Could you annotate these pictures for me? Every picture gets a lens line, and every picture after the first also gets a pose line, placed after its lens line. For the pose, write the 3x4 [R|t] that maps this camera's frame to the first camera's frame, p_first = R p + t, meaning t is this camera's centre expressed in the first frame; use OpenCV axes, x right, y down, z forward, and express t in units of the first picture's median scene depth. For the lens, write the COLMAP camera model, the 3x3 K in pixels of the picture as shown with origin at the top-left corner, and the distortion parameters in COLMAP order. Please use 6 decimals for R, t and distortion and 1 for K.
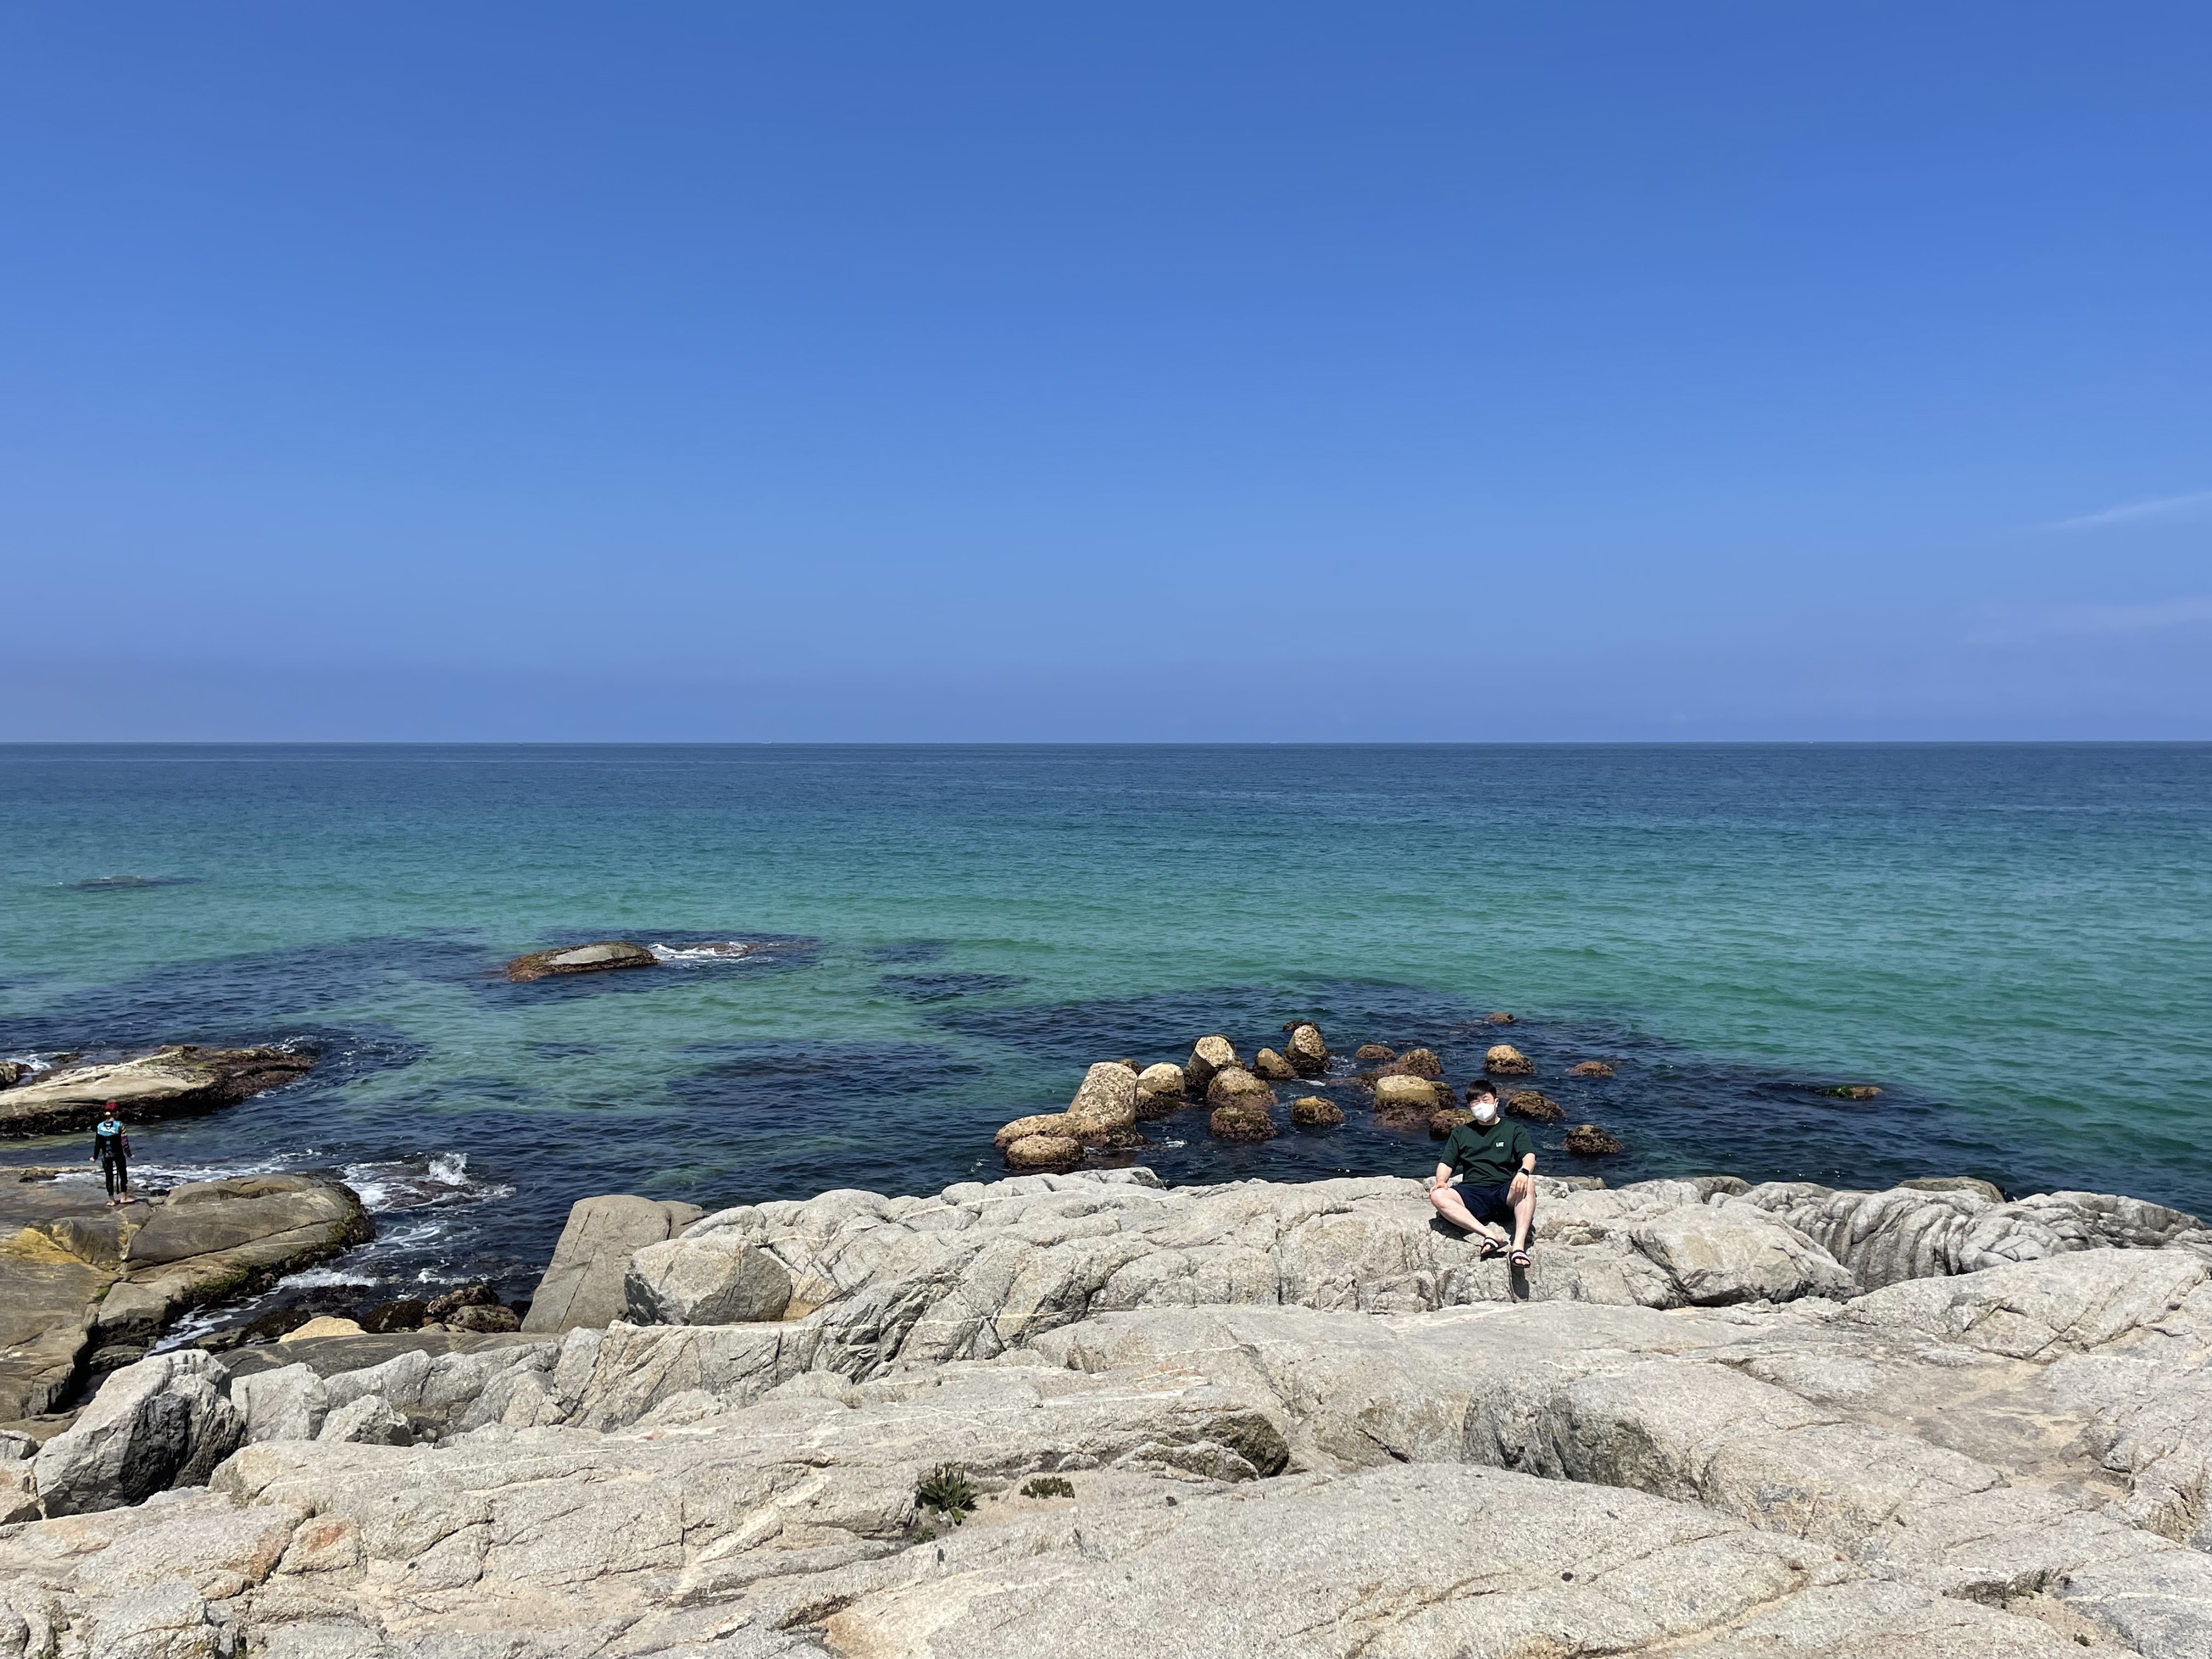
lens RADIAL K [[1857.2, 0, 1104.4], [0, 1857.2, 822.6], [0, 0, 1]] dist [0.086205, -0.015125]
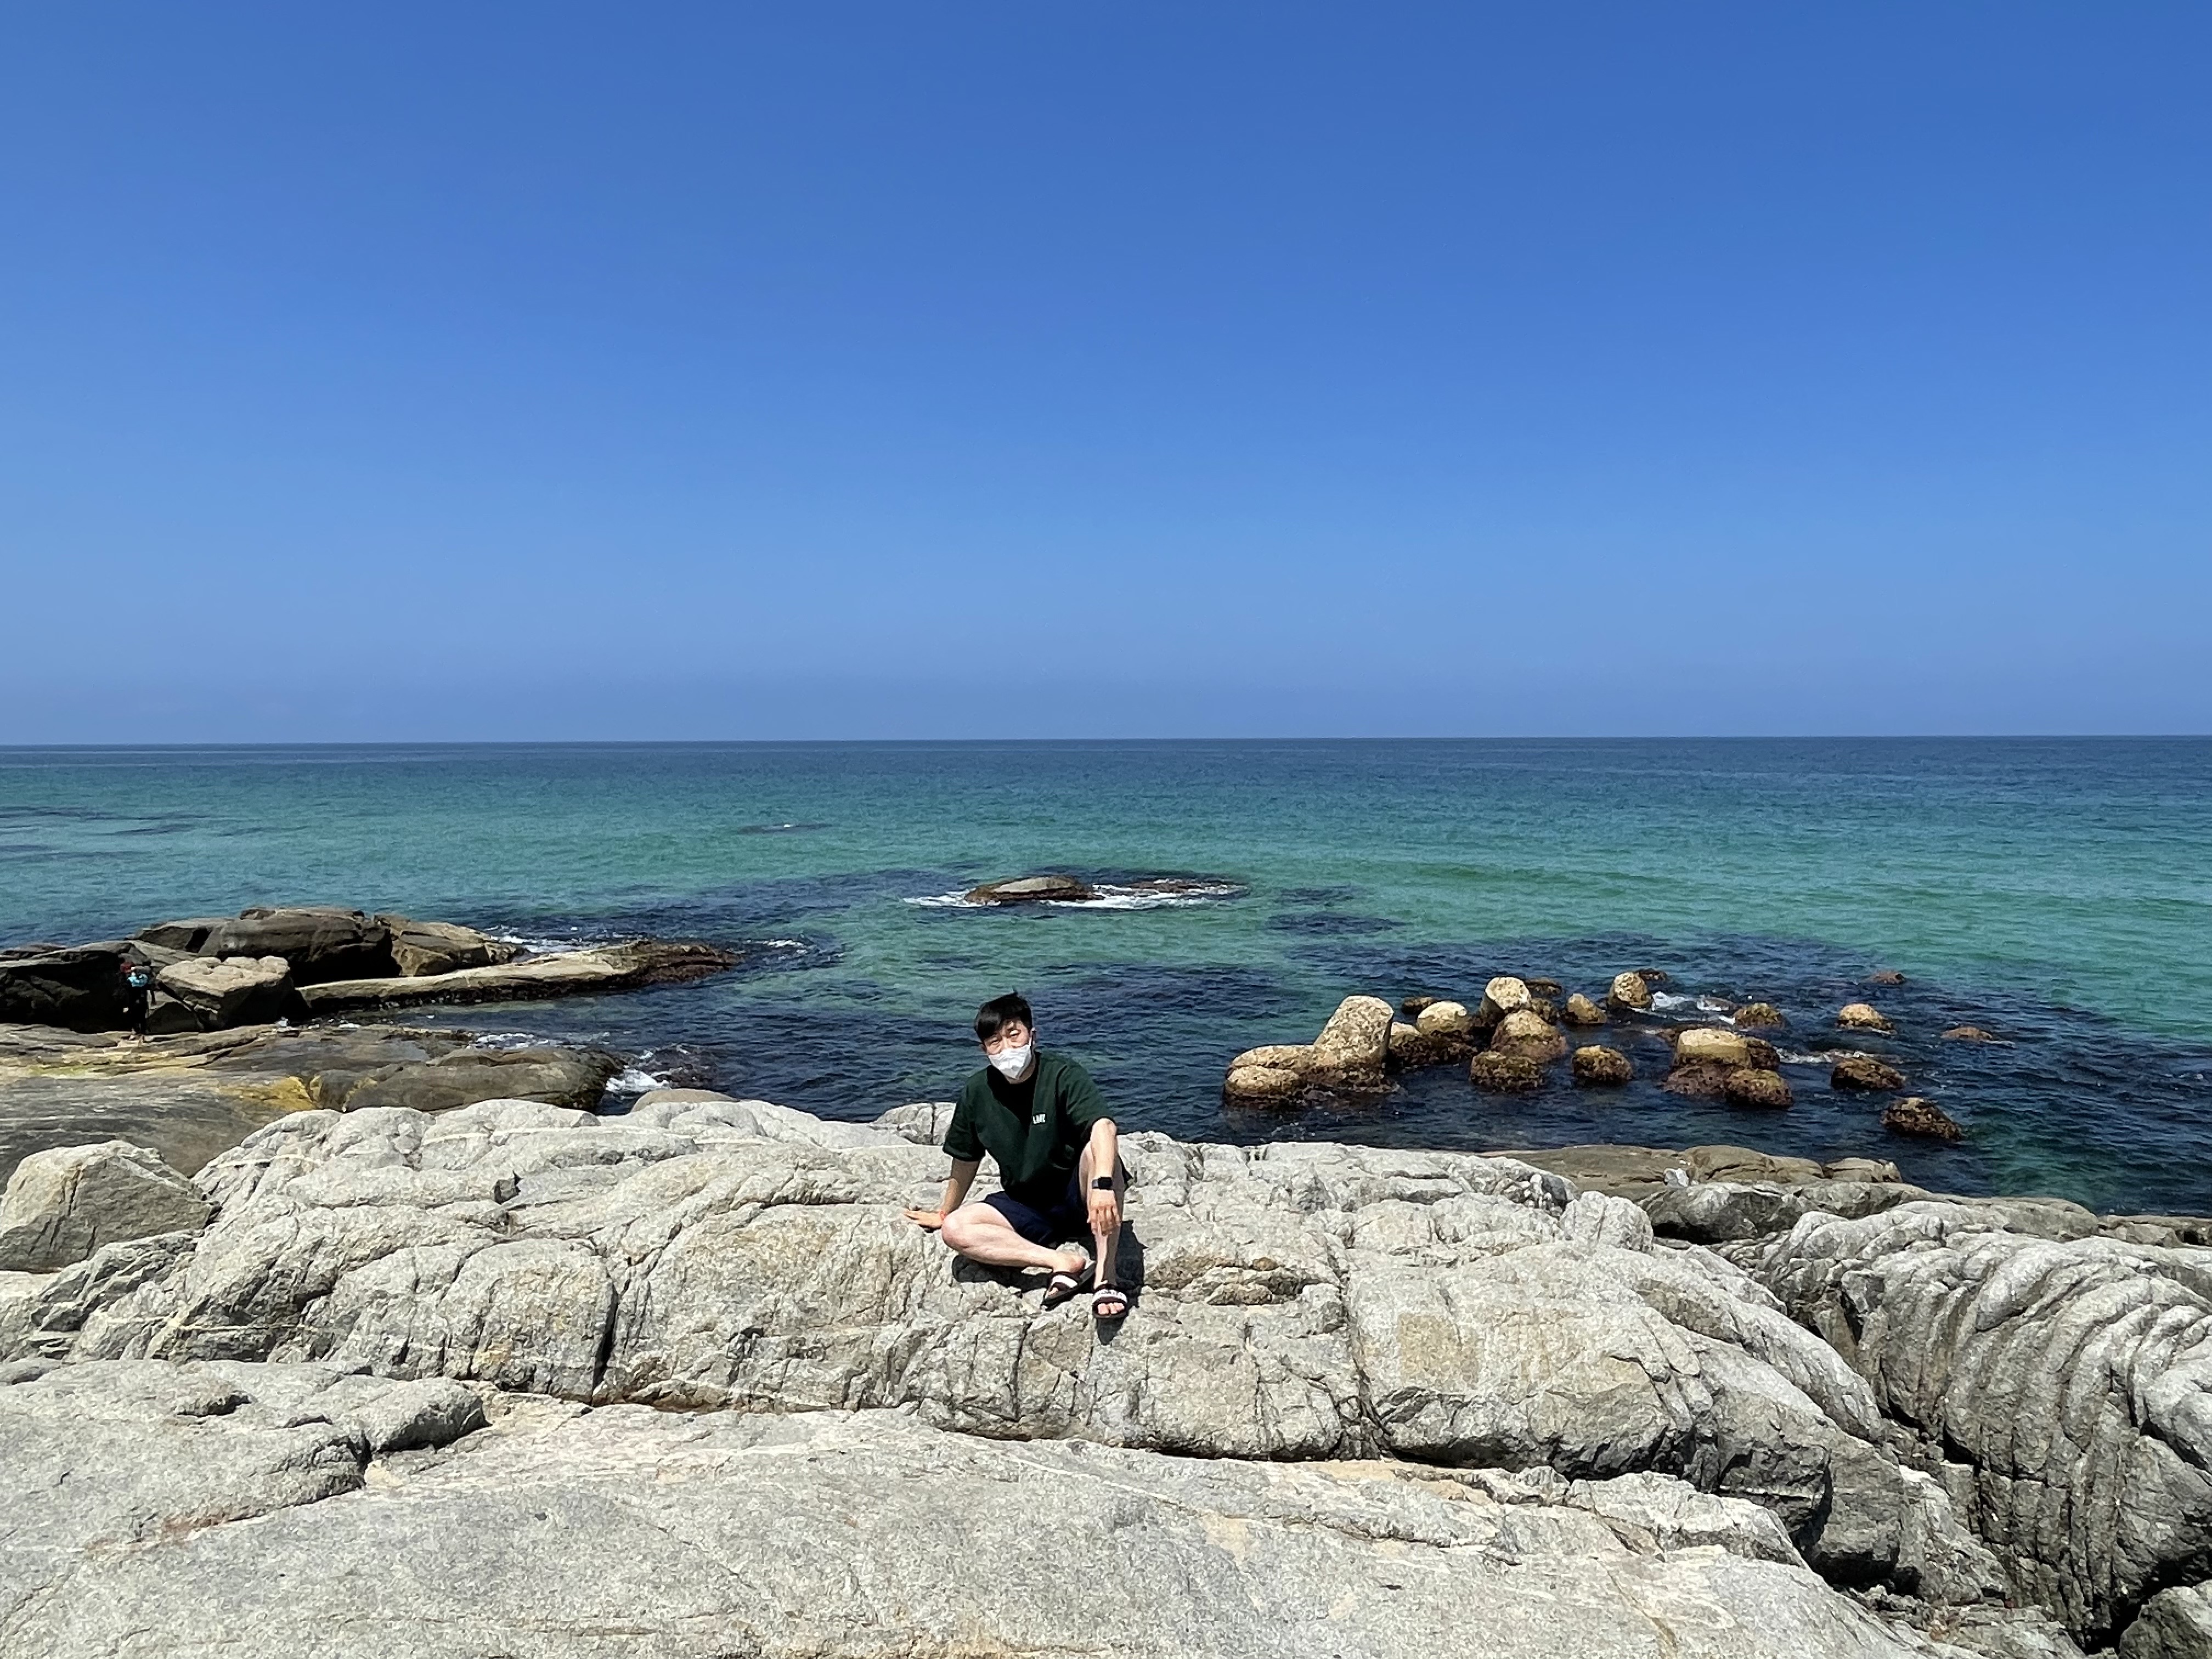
lens RADIAL K [[1501.7, 0, 1108.2], [0, 1501.7, 832.9], [0, 0, 1]] dist [0.001276, 0.000901]
pose [[0.937373, 0.016022, -0.347959, 0.306972], [-0.010811, 0.999798, 0.016915, 0.071263], [0.348160, -0.012094, 0.937357, 0.496055]]
